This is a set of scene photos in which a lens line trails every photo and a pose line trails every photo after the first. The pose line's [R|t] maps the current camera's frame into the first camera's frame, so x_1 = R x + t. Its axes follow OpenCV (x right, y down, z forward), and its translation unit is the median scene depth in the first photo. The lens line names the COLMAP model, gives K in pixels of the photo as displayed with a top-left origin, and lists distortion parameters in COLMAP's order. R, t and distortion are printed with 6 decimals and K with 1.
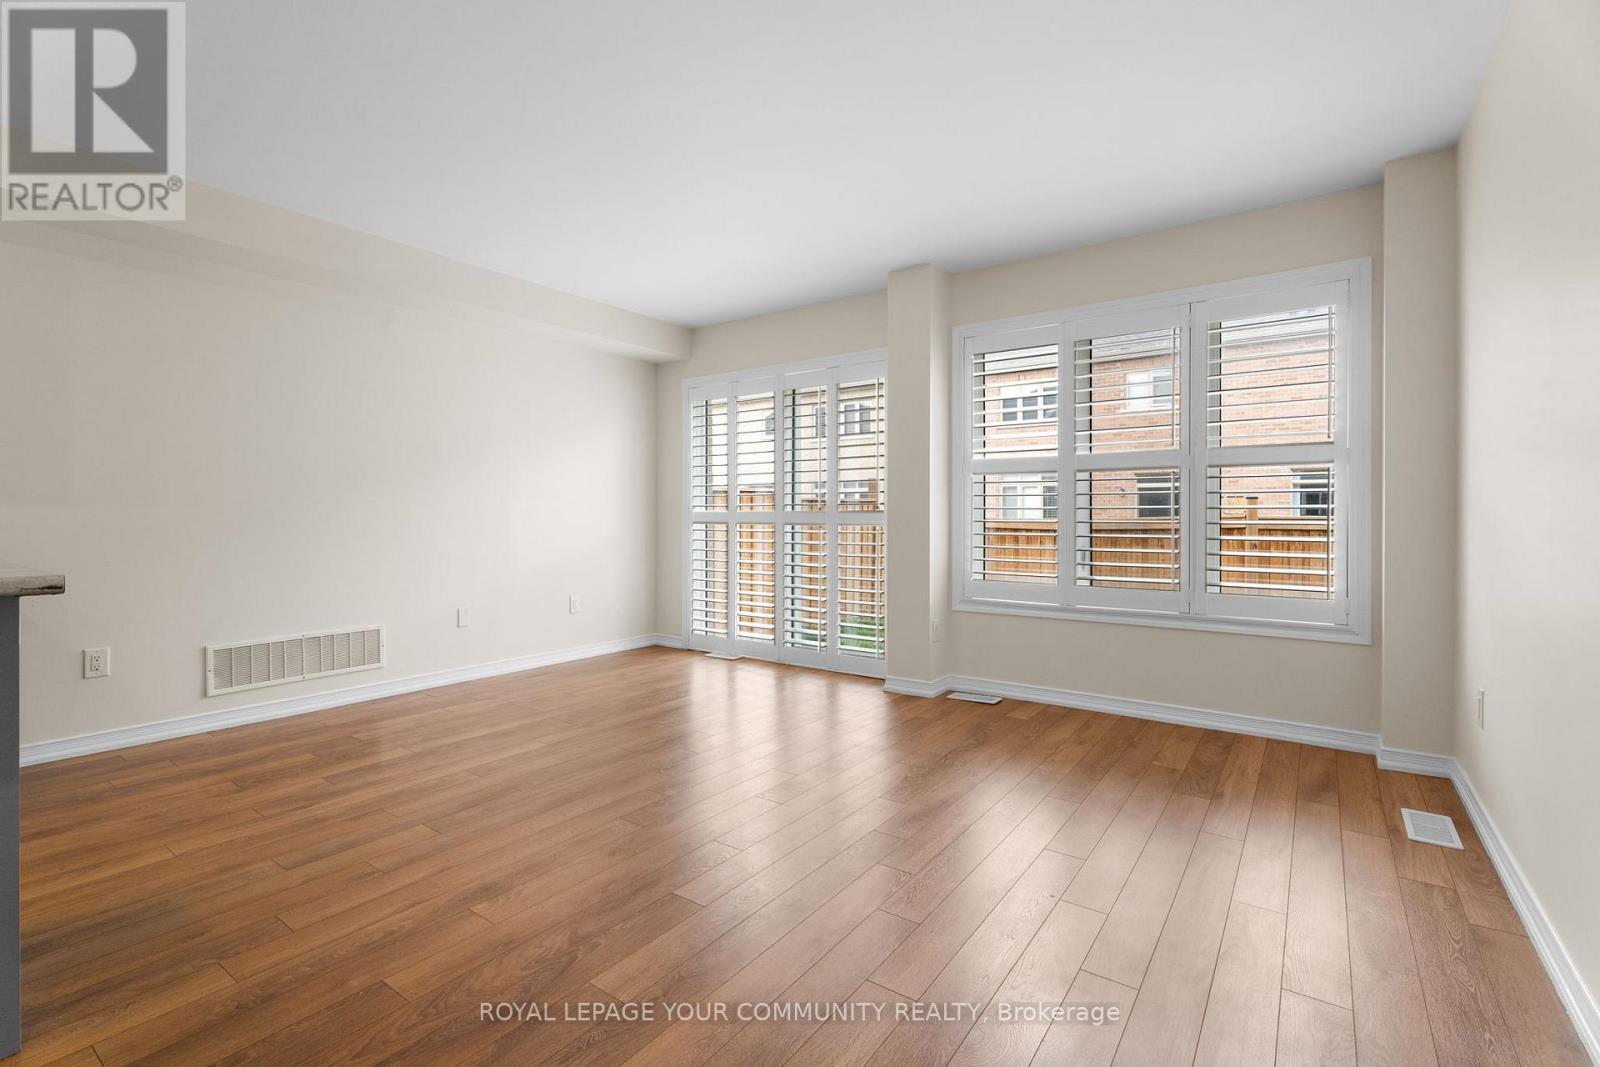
lens RADIAL K [[726.2, 0, 796.0], [0, 726.2, 511.5], [0, 0, 1]] dist [0.012589, 0.000216]
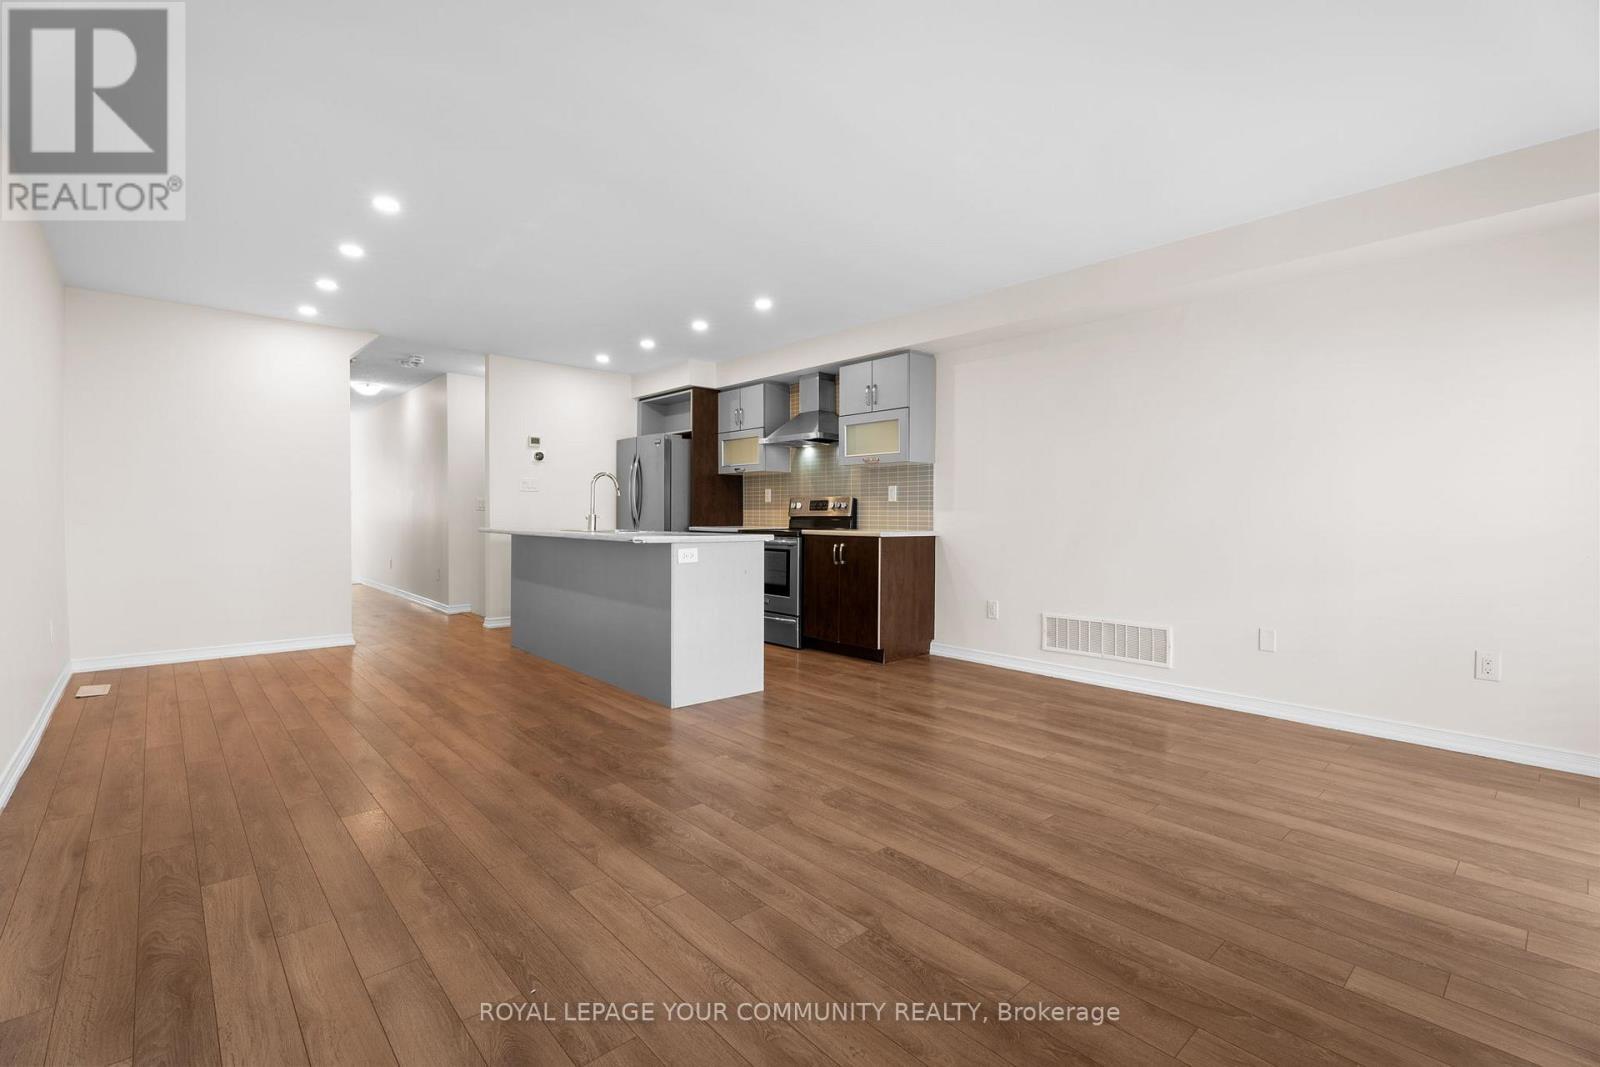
lens RADIAL K [[718.9, 0, 800.0], [0, 718.9, 533.5], [0, 0, 1]] dist [-0.001432, -0.000017]
pose [[-0.205692, 0.021775, -0.978375, 0.600026], [-0.001701, 0.999743, 0.022608, 0.005585], [0.978615, 0.006314, -0.205602, 0.827247]]
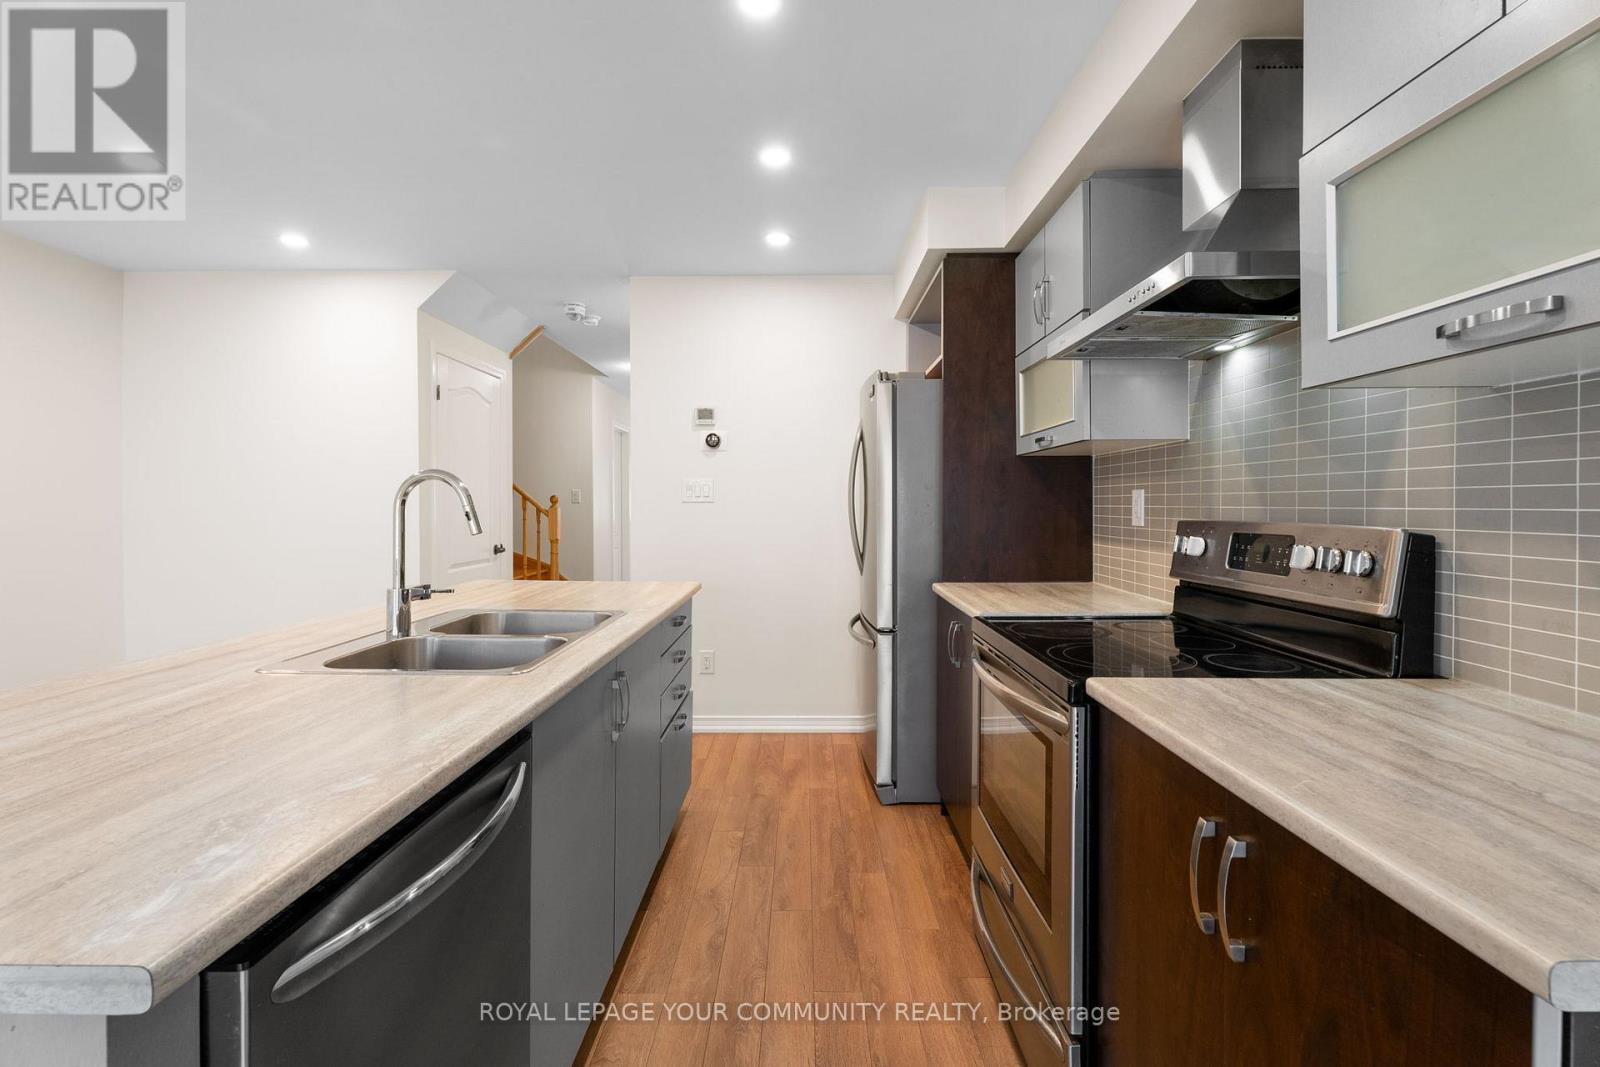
lens RADIAL K [[726.2, 0, 796.0], [0, 726.2, 511.5], [0, 0, 1]] dist [0.012589, 0.000216]
pose [[-0.811638, 0.006096, -0.584128, -0.596523], [0.003337, 0.999978, 0.005799, -0.054402], [0.584151, 0.002757, -0.811641, 0.723735]]
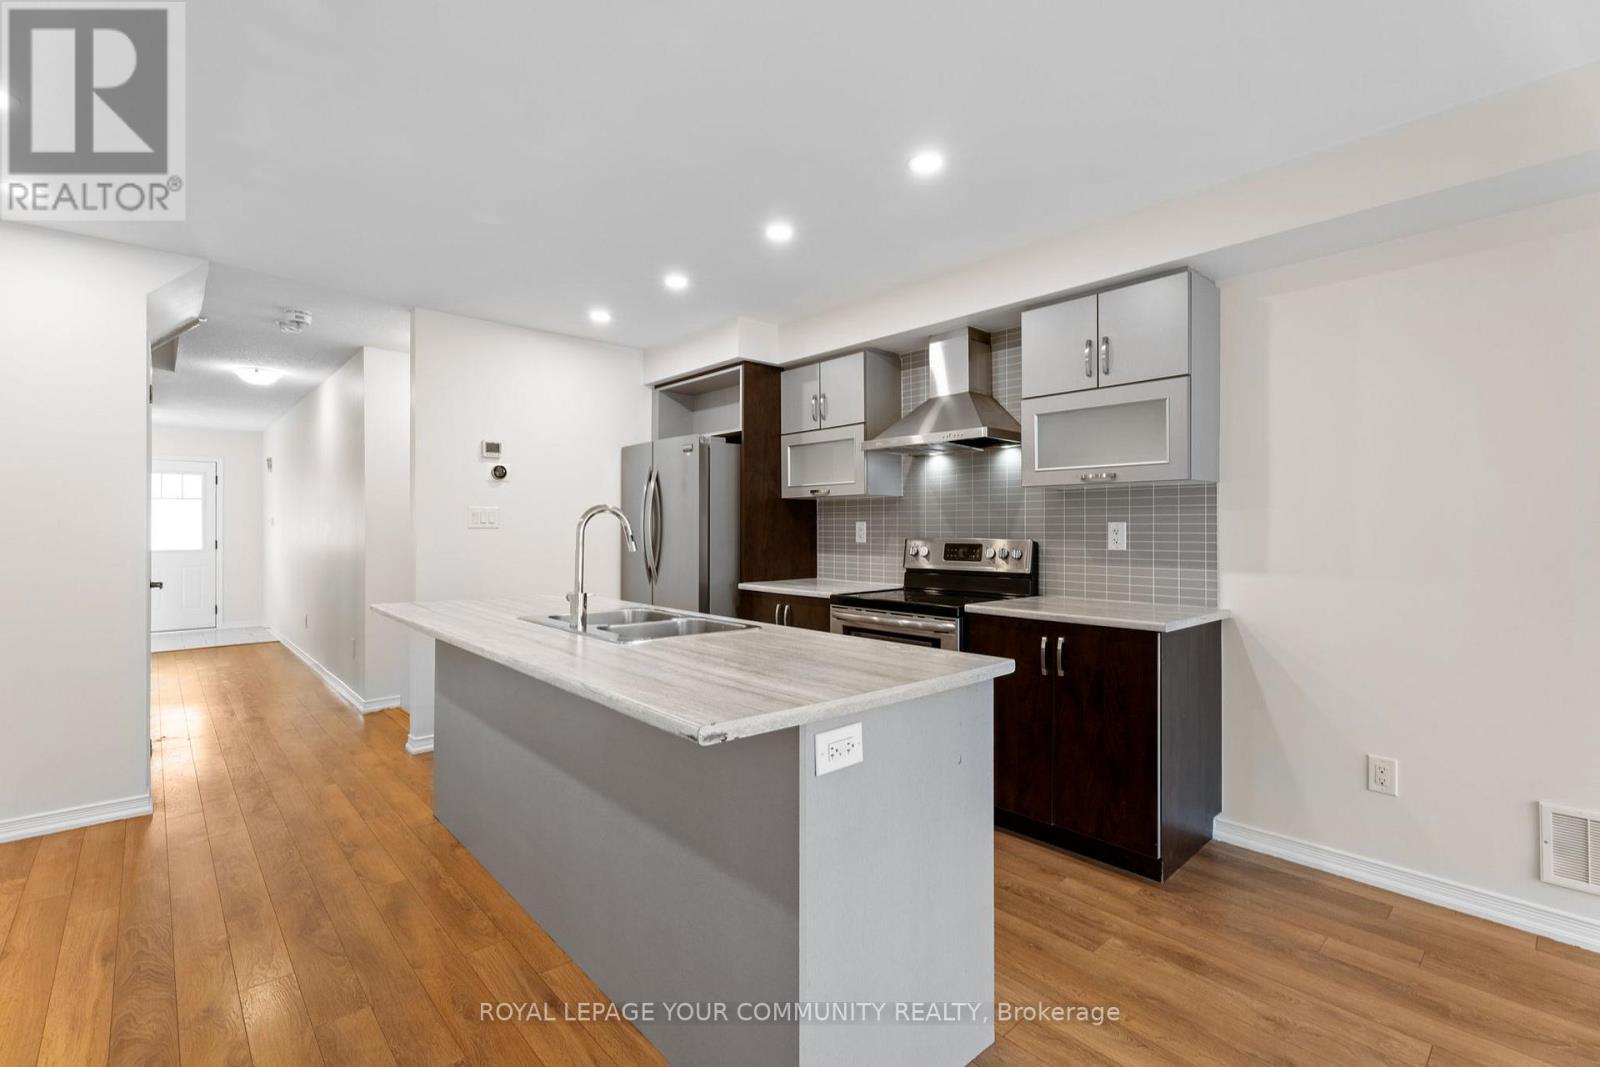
lens RADIAL K [[714.3, 0, 800.0], [0, 714.3, 533.5], [0, 0, 1]] dist [0.001488, -0.000120]
pose [[-0.199370, 0.004922, -0.979912, -0.060078], [0.003480, 0.999985, 0.004315, -0.056255], [0.979918, -0.002550, -0.199384, 0.486218]]
